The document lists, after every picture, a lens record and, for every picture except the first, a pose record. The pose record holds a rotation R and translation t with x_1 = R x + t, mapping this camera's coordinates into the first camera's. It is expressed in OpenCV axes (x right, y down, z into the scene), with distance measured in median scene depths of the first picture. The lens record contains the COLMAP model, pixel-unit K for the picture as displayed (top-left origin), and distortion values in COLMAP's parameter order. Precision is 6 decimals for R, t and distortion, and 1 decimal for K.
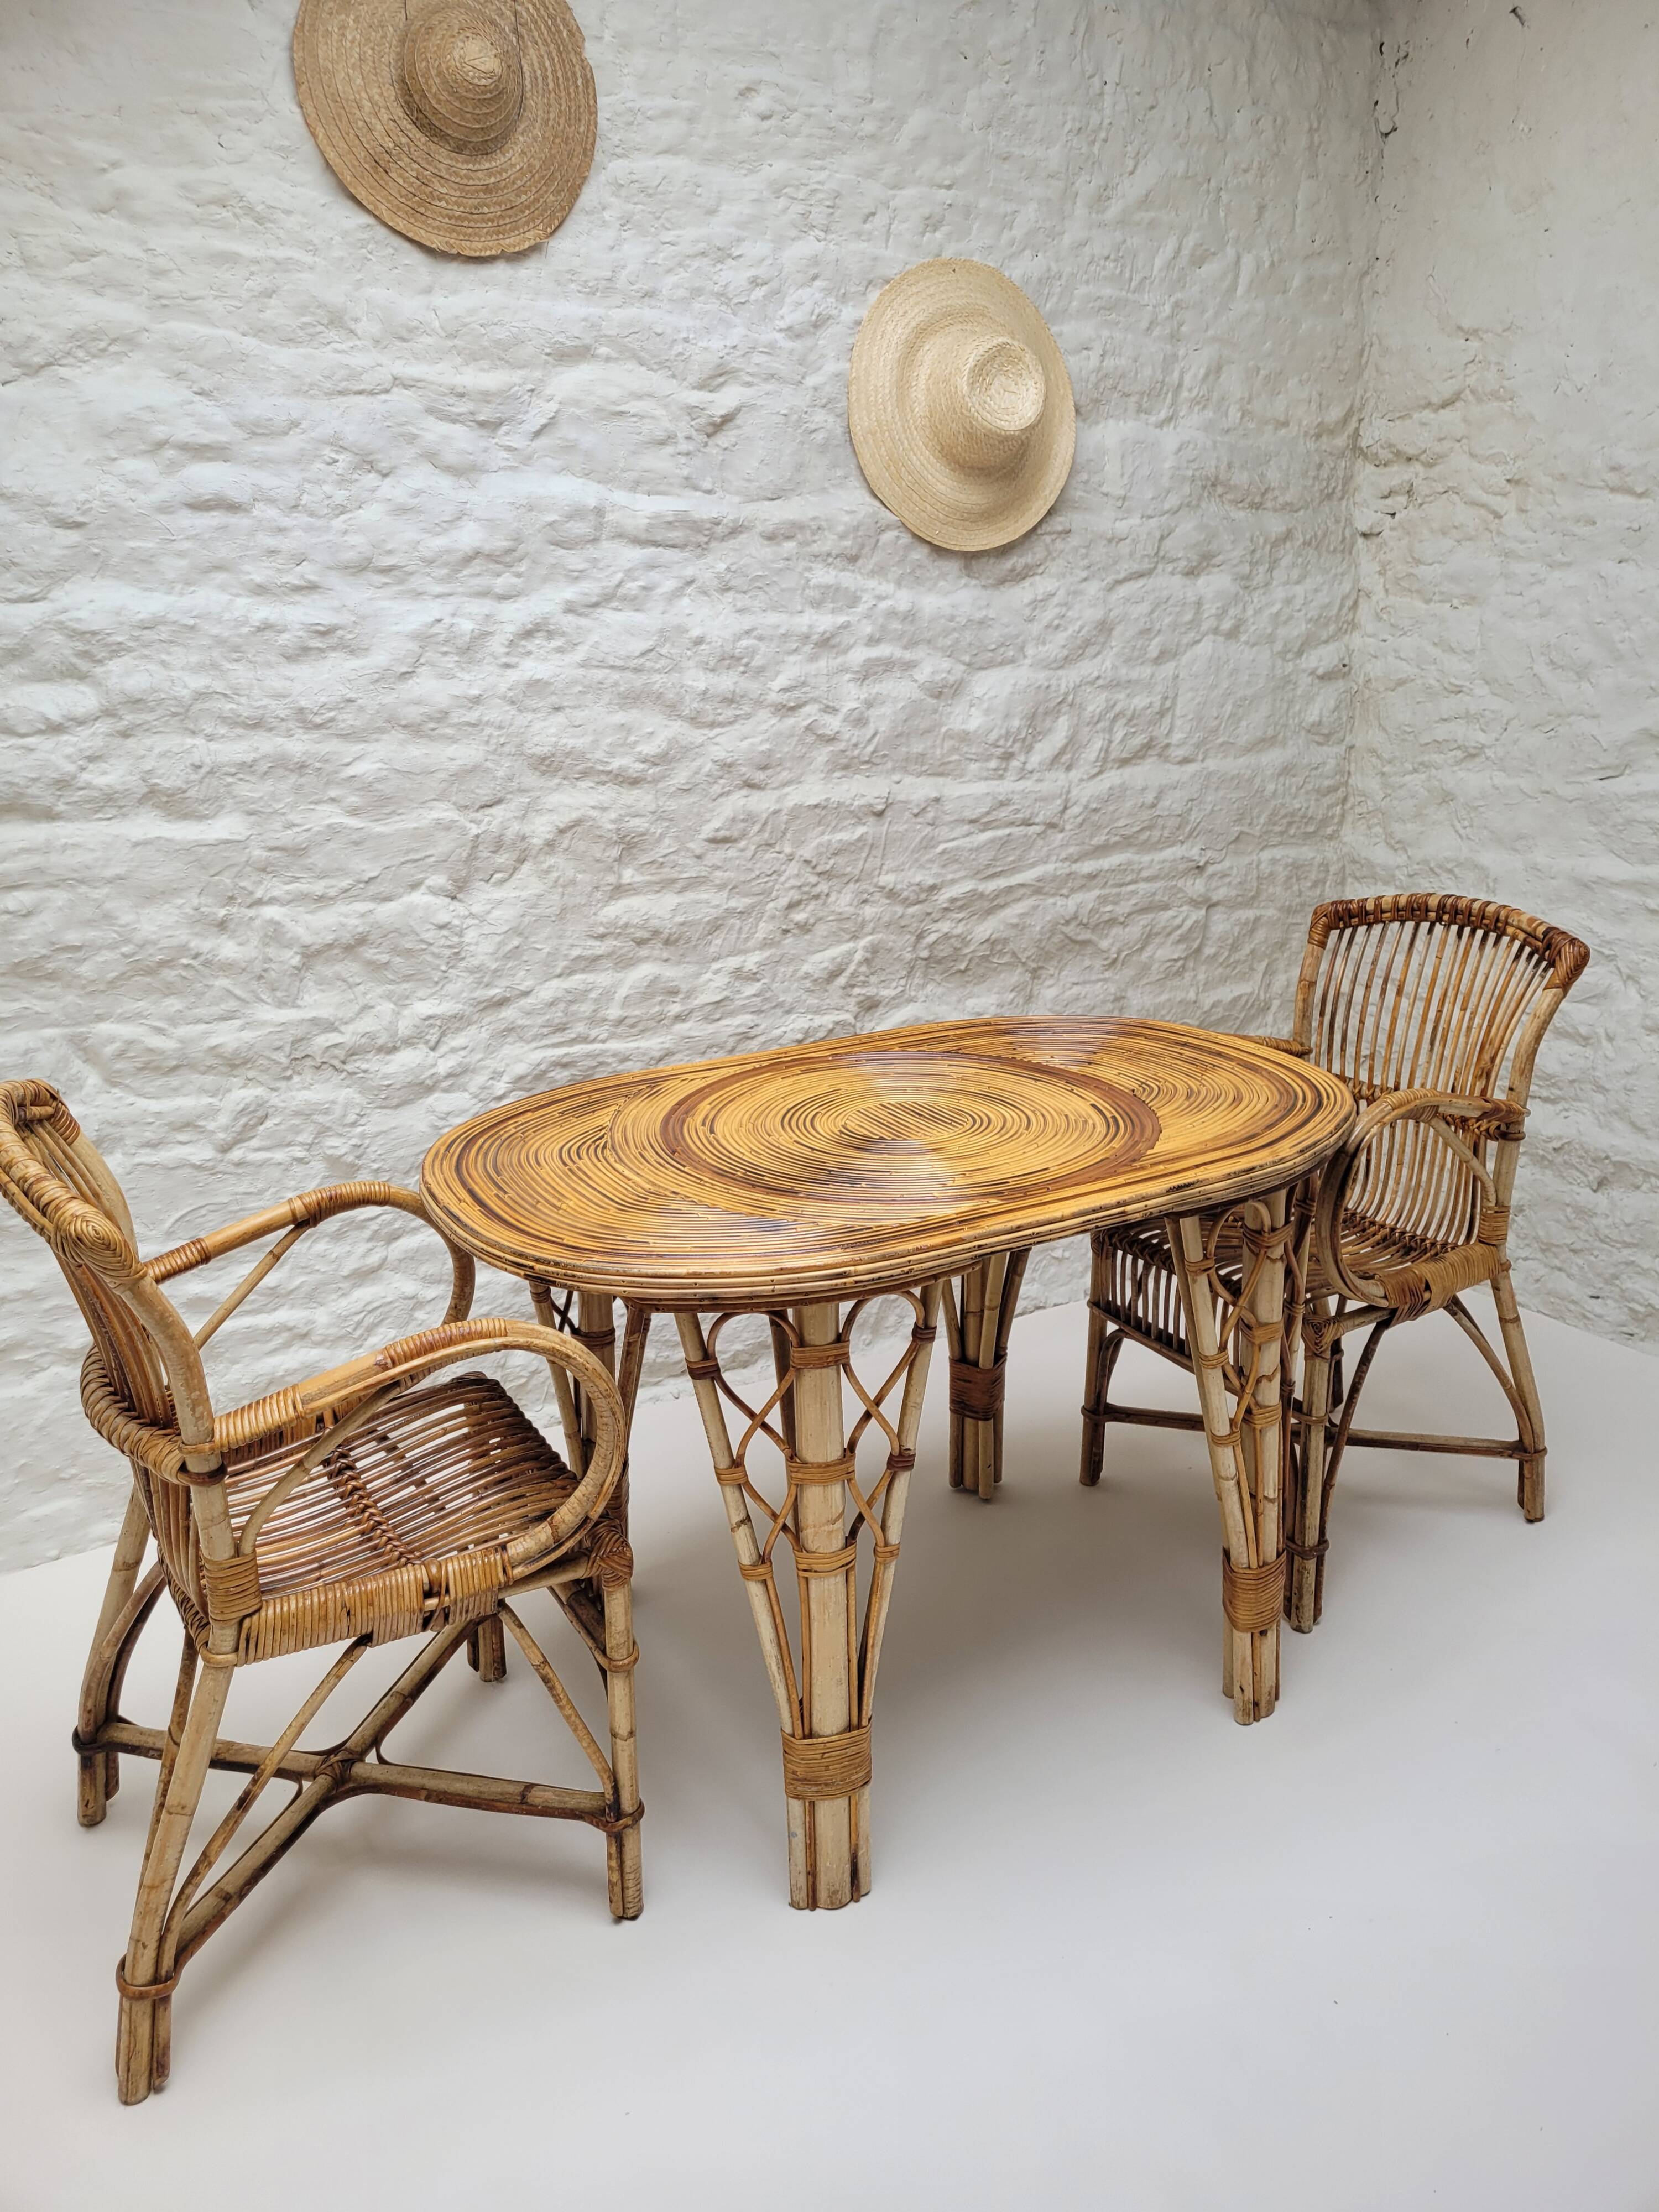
lens RADIAL K [[1667.2, 0, 826.1], [0, 1667.2, 1070.7], [0, 0, 1]] dist [0.059044, -0.062125]
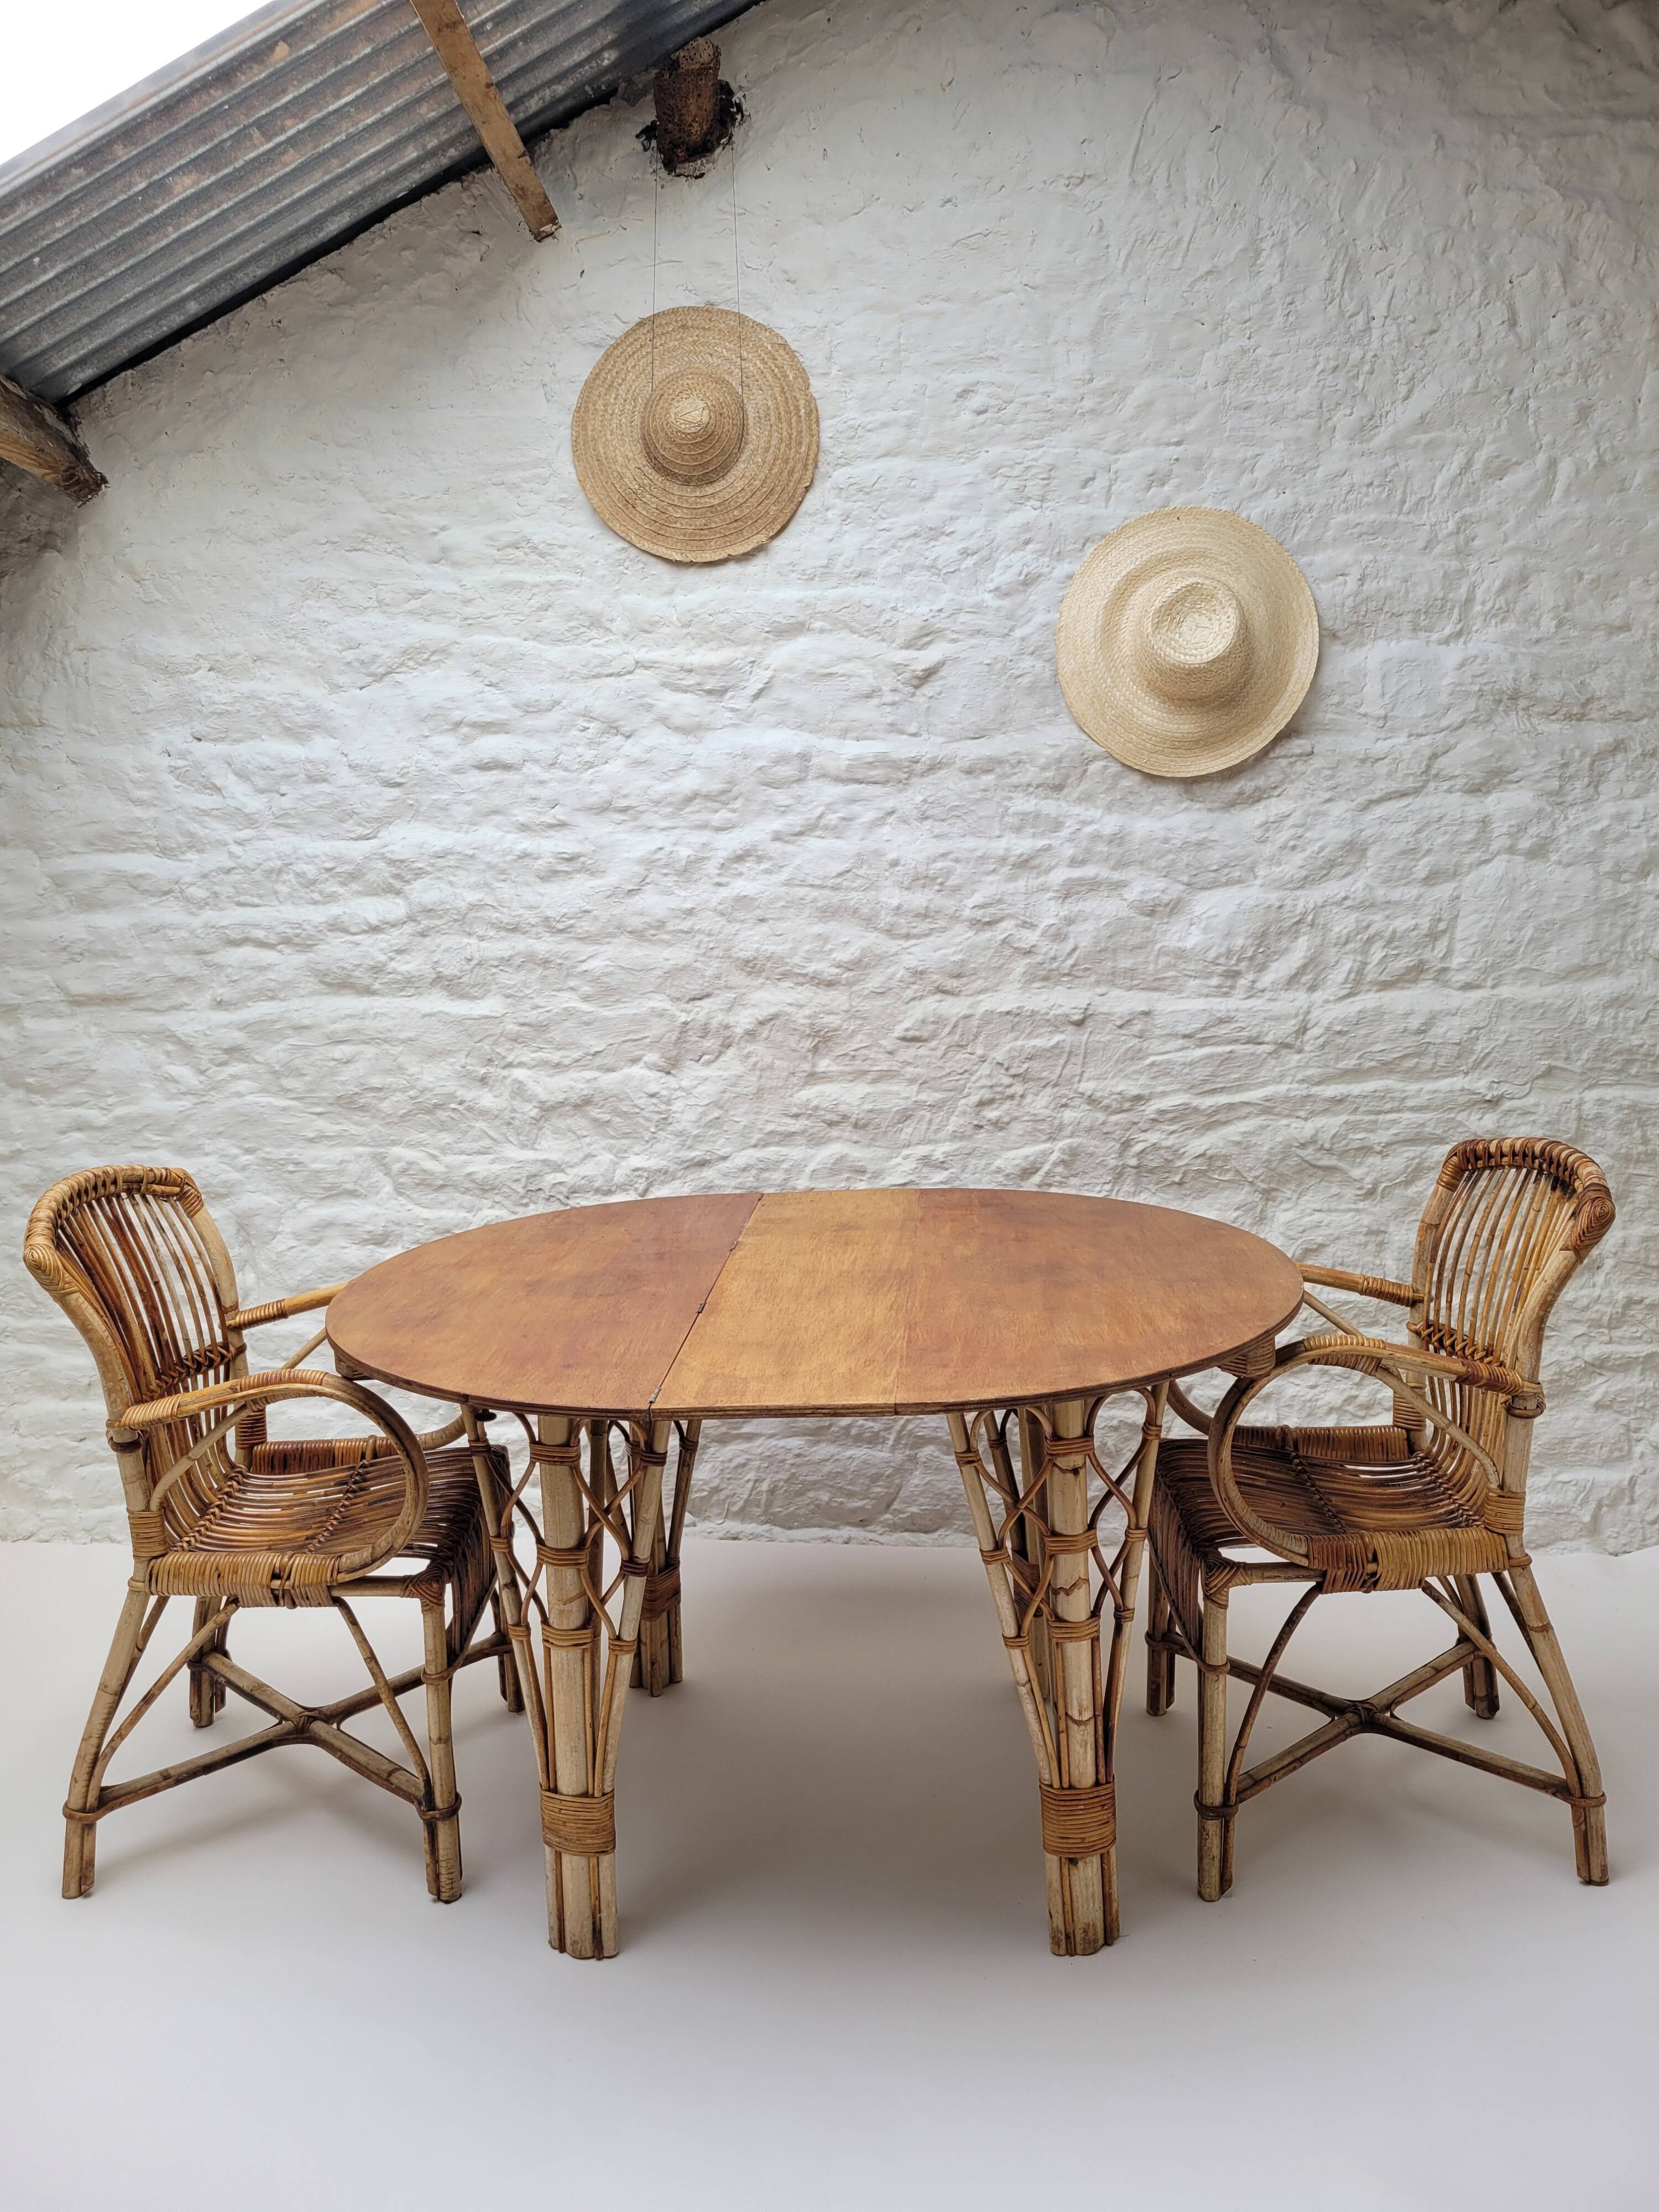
lens RADIAL K [[1667.2, 0, 829.1], [0, 1667.2, 1125.1], [0, 0, 1]] dist [0.059044, -0.062125]
pose [[0.850234, 0.080153, -0.520266, 0.483743], [-0.127409, 0.990288, -0.055651, -0.013413], [0.510753, 0.113603, 0.852189, 0.036405]]
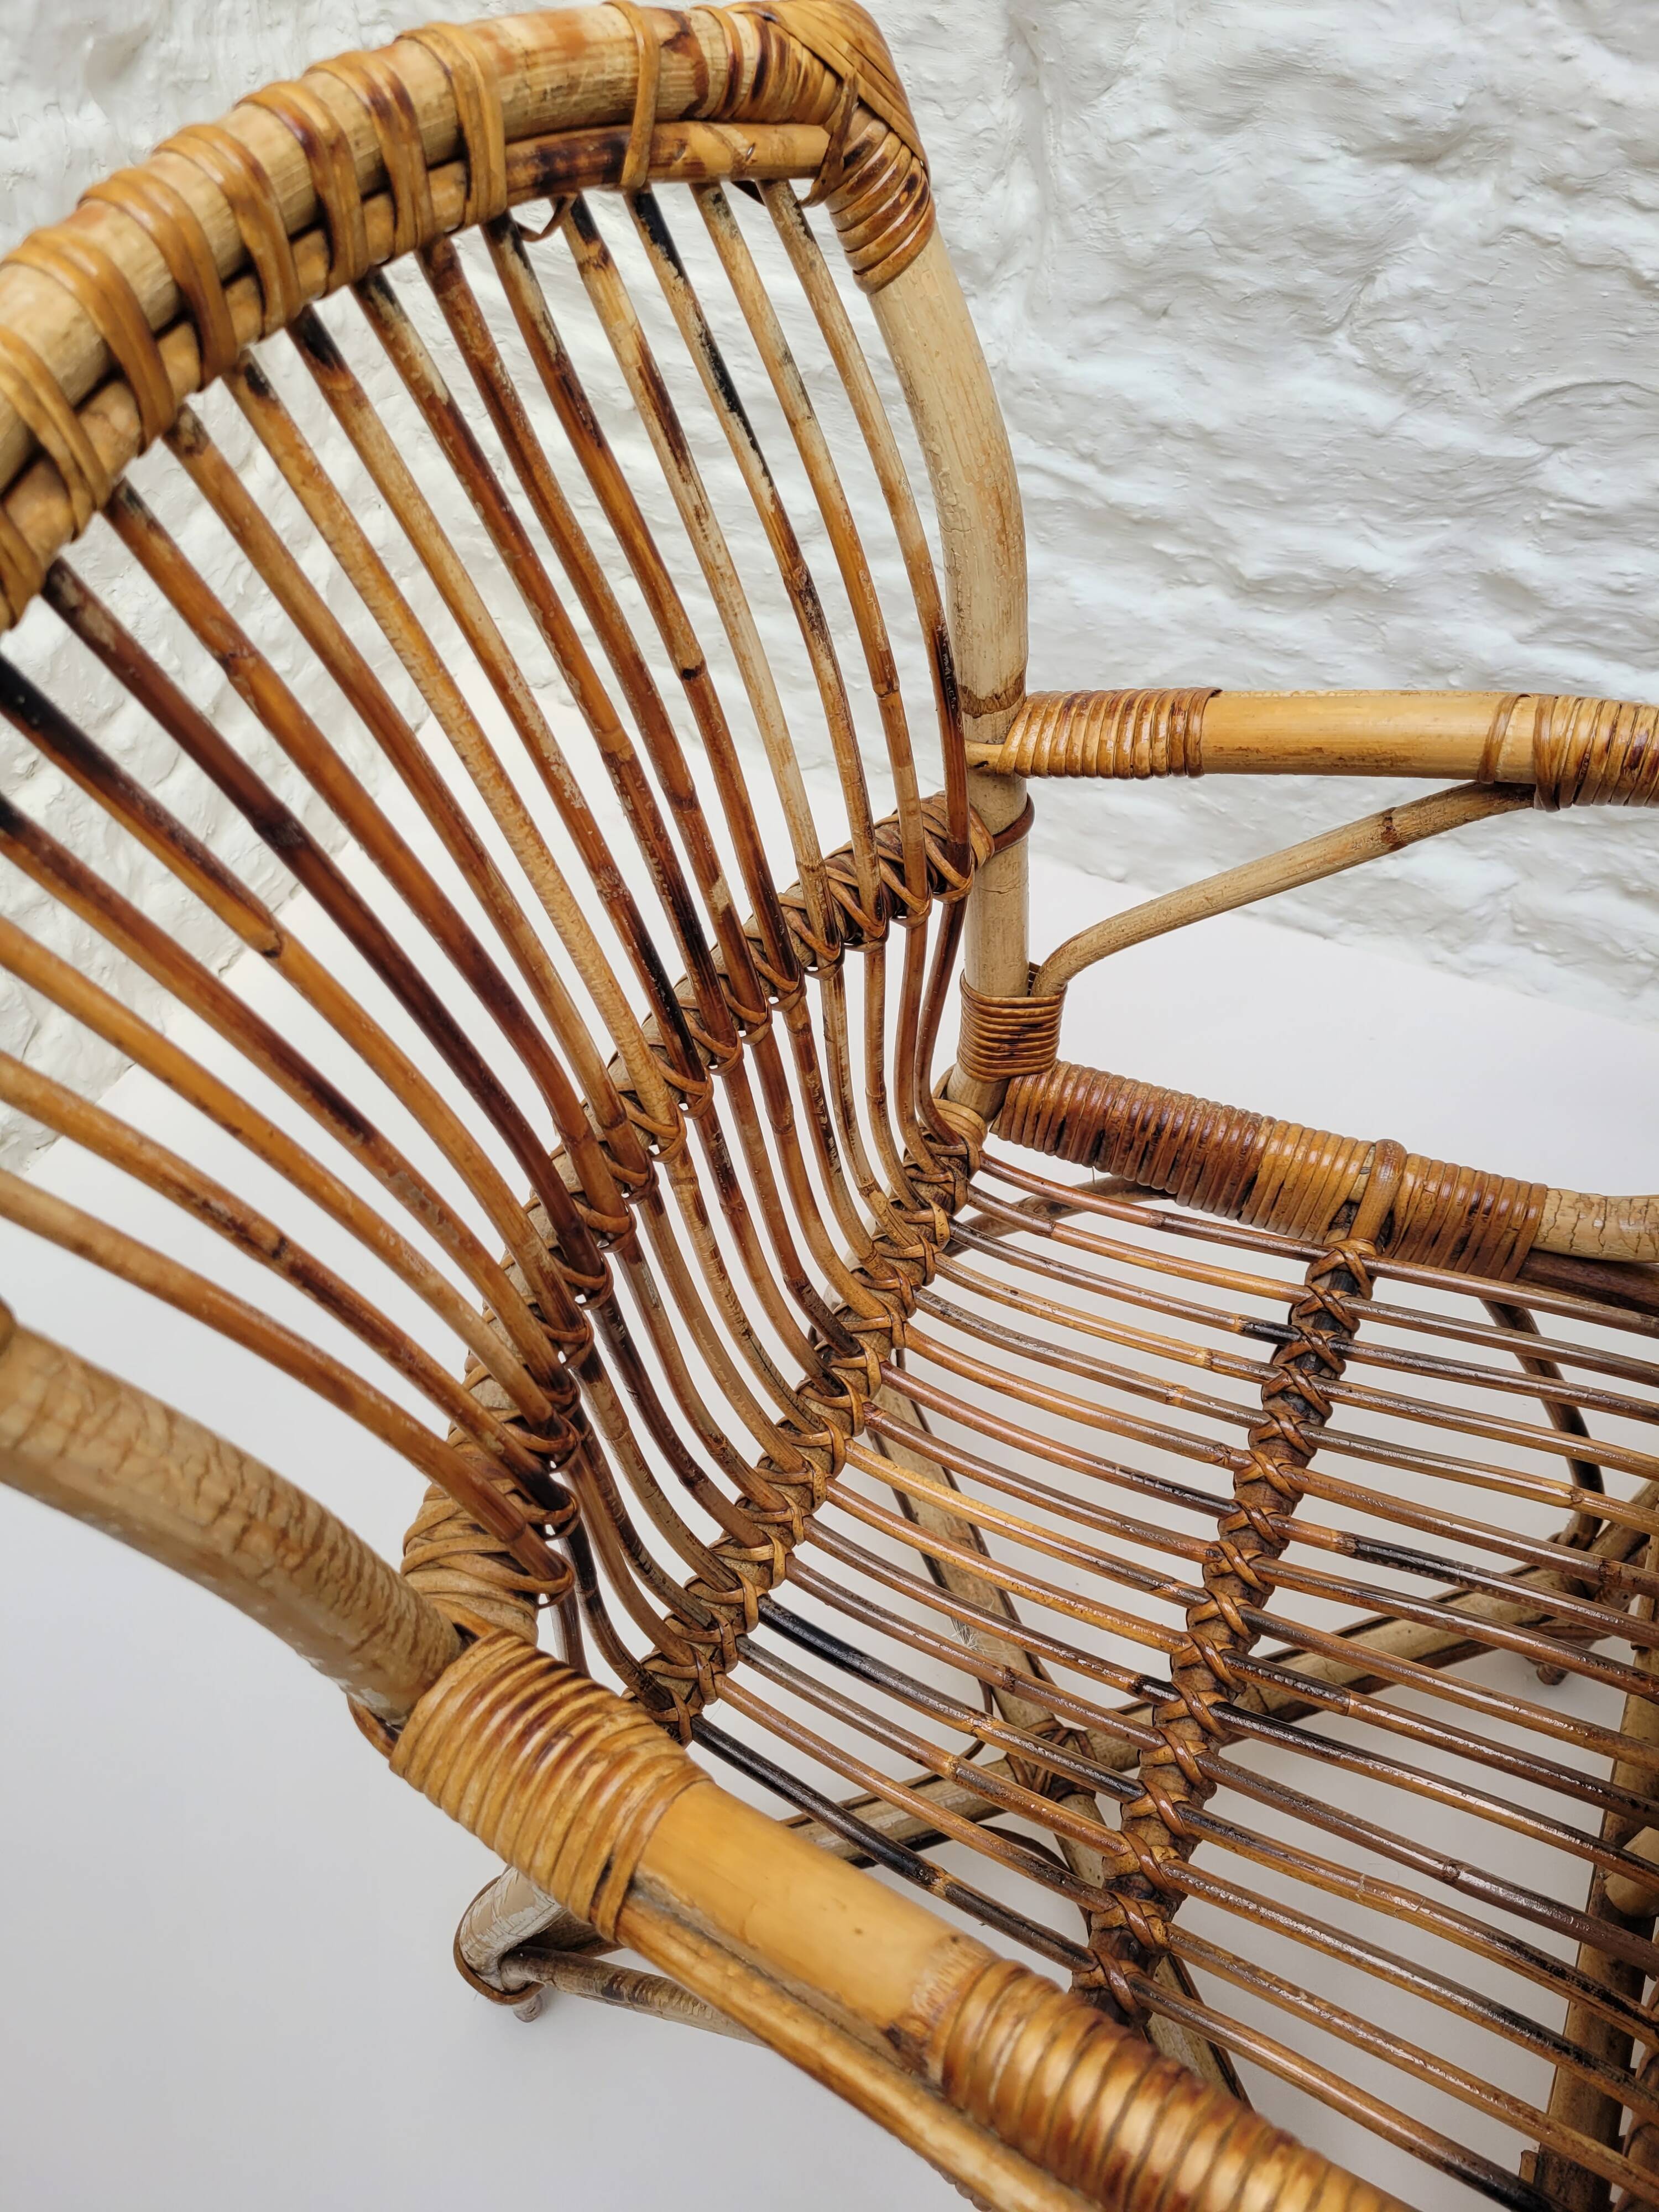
lens RADIAL K [[1667.2, 0, 856.0], [0, 1667.2, 1134.4], [0, 0, 1]] dist [0.059044, -0.062125]
pose [[0.574895, 0.647361, -0.500420, -0.136442], [-0.192394, 0.701392, 0.686319, -0.036668], [0.795287, -0.298283, 0.527775, 0.526845]]
